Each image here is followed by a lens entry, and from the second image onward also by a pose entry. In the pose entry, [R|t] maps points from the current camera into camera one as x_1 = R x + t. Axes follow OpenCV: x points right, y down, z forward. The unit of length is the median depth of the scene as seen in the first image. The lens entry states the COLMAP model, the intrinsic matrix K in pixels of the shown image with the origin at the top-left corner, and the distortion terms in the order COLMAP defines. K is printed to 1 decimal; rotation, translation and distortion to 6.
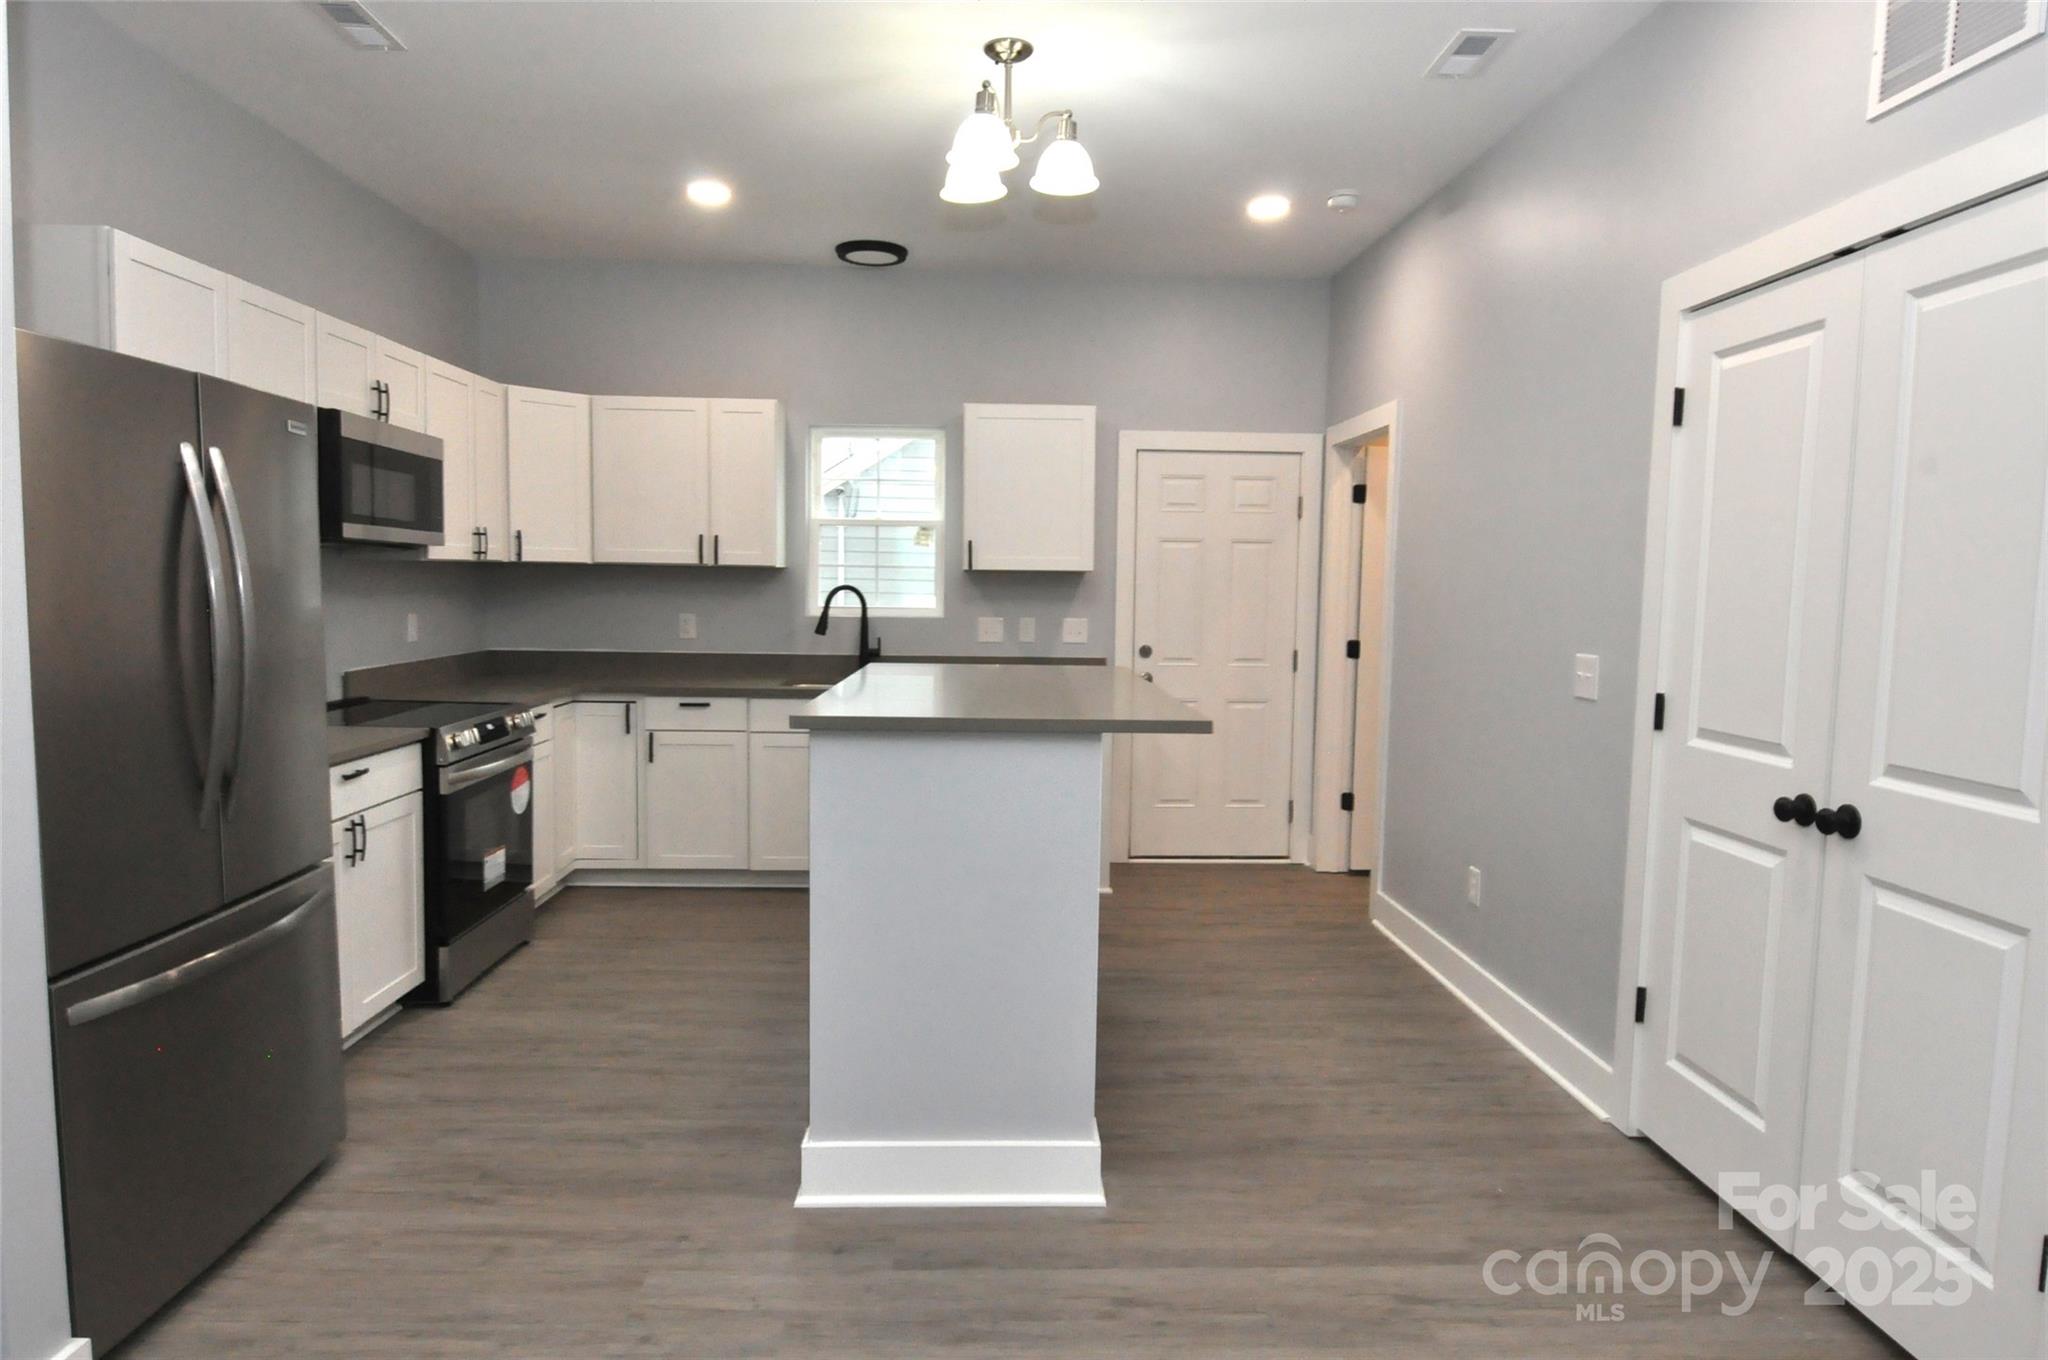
lens RADIAL K [[1252.8, 0, 1025.6], [0, 1252.8, 684.2], [0, 0, 1]] dist [-0.004035, -0.009382]
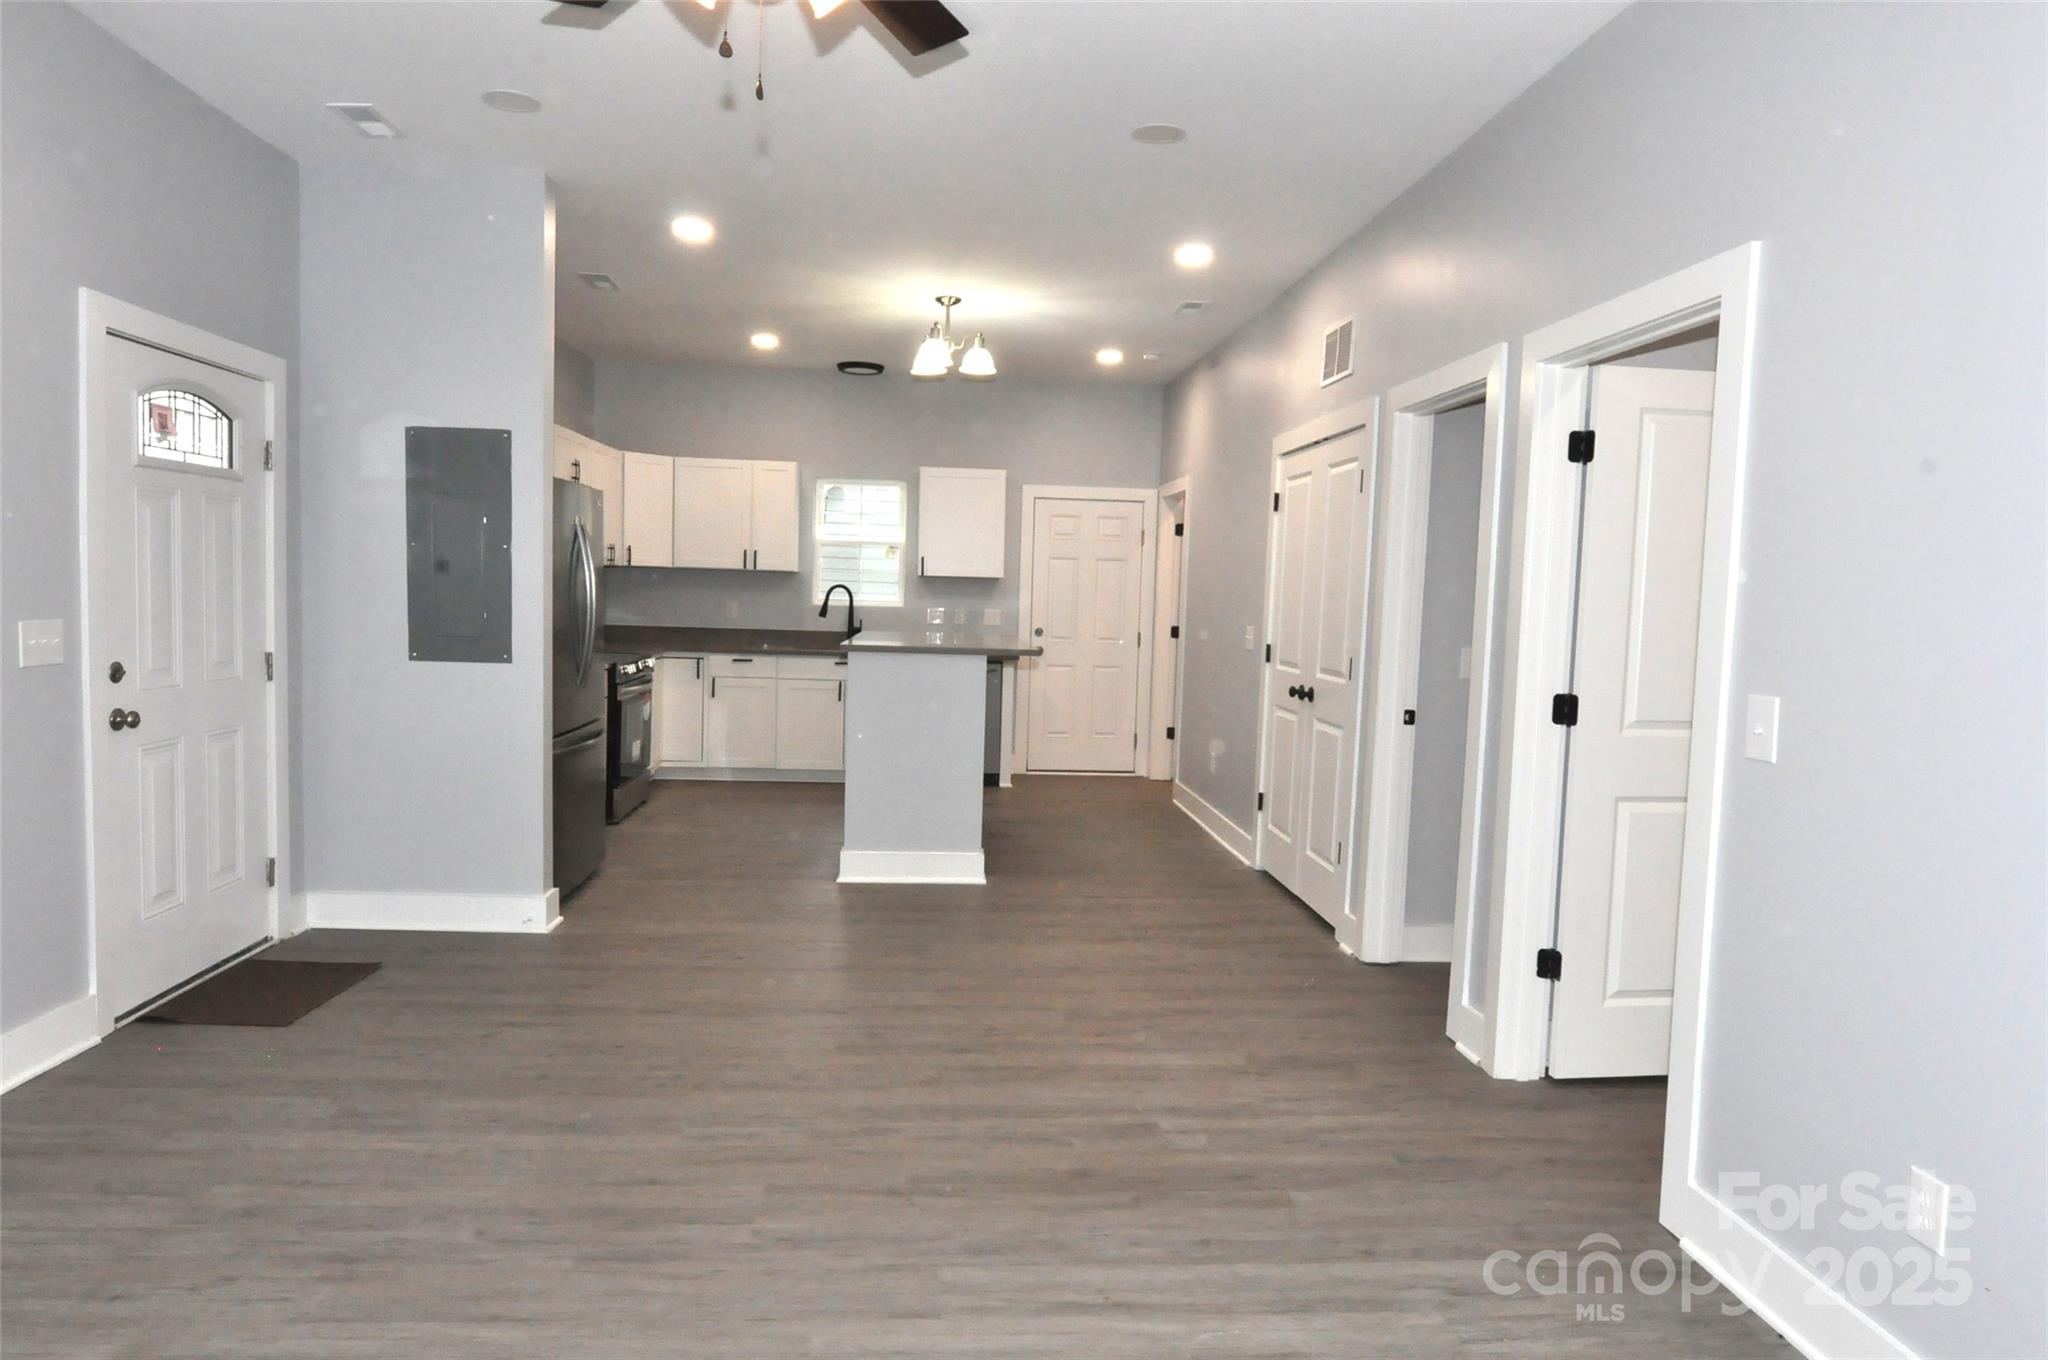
lens RADIAL K [[1255.4, 0, 1025.9], [0, 1255.4, 683.8], [0, 0, 1]] dist [-0.003512, -0.007974]
pose [[0.998987, 0.012588, 0.043206, 0.023281], [-0.012413, 0.999914, -0.004315, 0.061691], [-0.043257, 0.003775, 0.999057, -0.724785]]
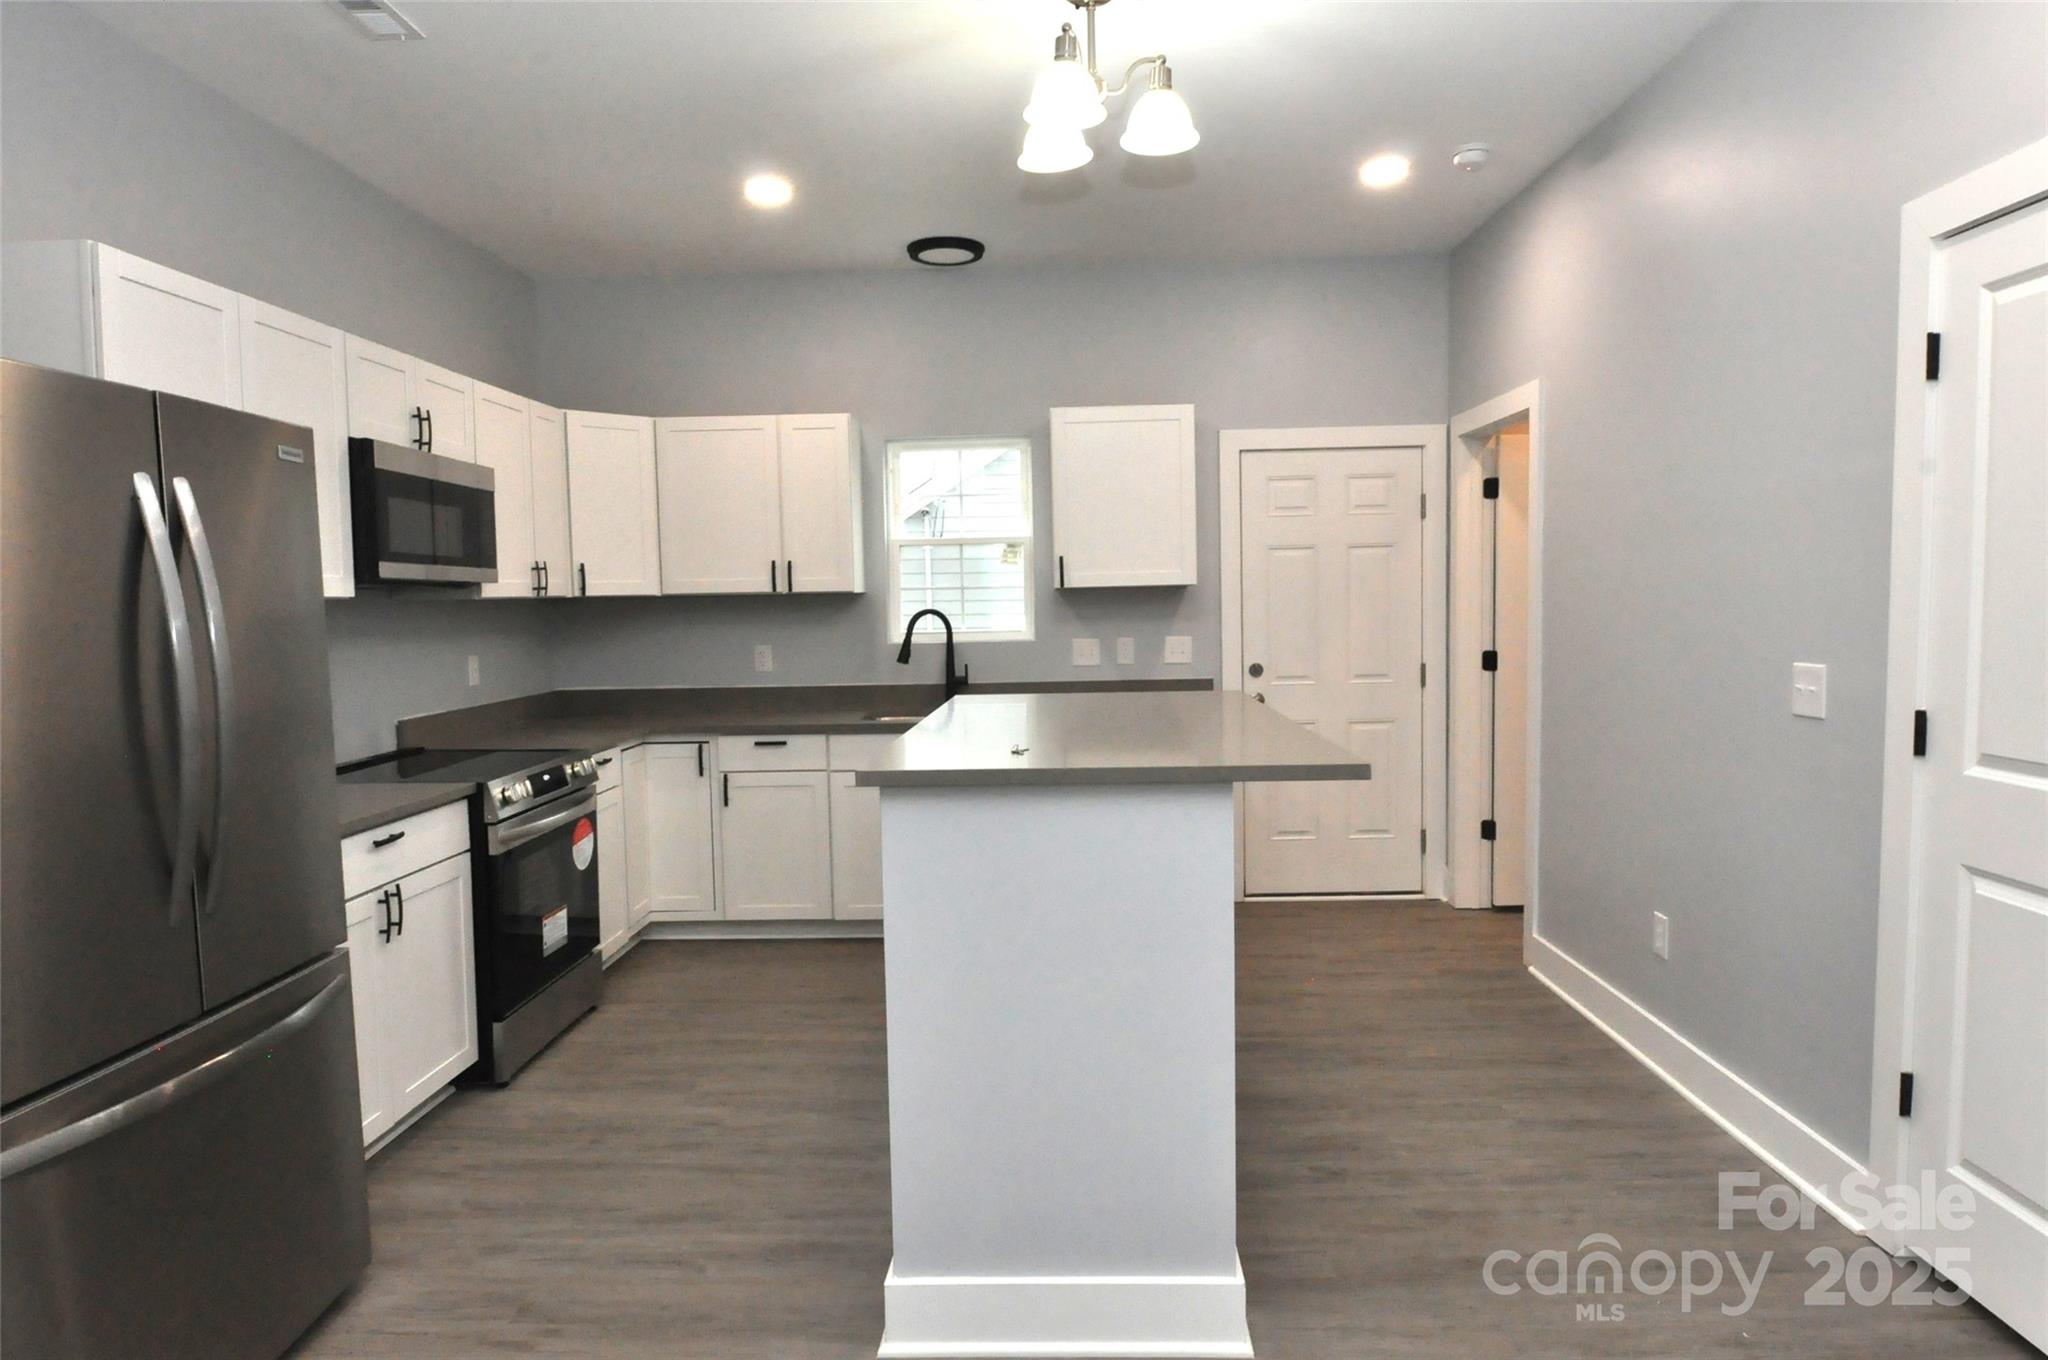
lens RADIAL K [[1252.8, 0, 1025.6], [0, 1252.8, 684.2], [0, 0, 1]] dist [-0.004035, -0.009382]
pose [[0.996827, -0.030402, -0.073570, -0.007493], [0.029400, 0.999460, -0.014671, -0.010820], [0.073977, 0.012461, 0.997182, 0.111055]]
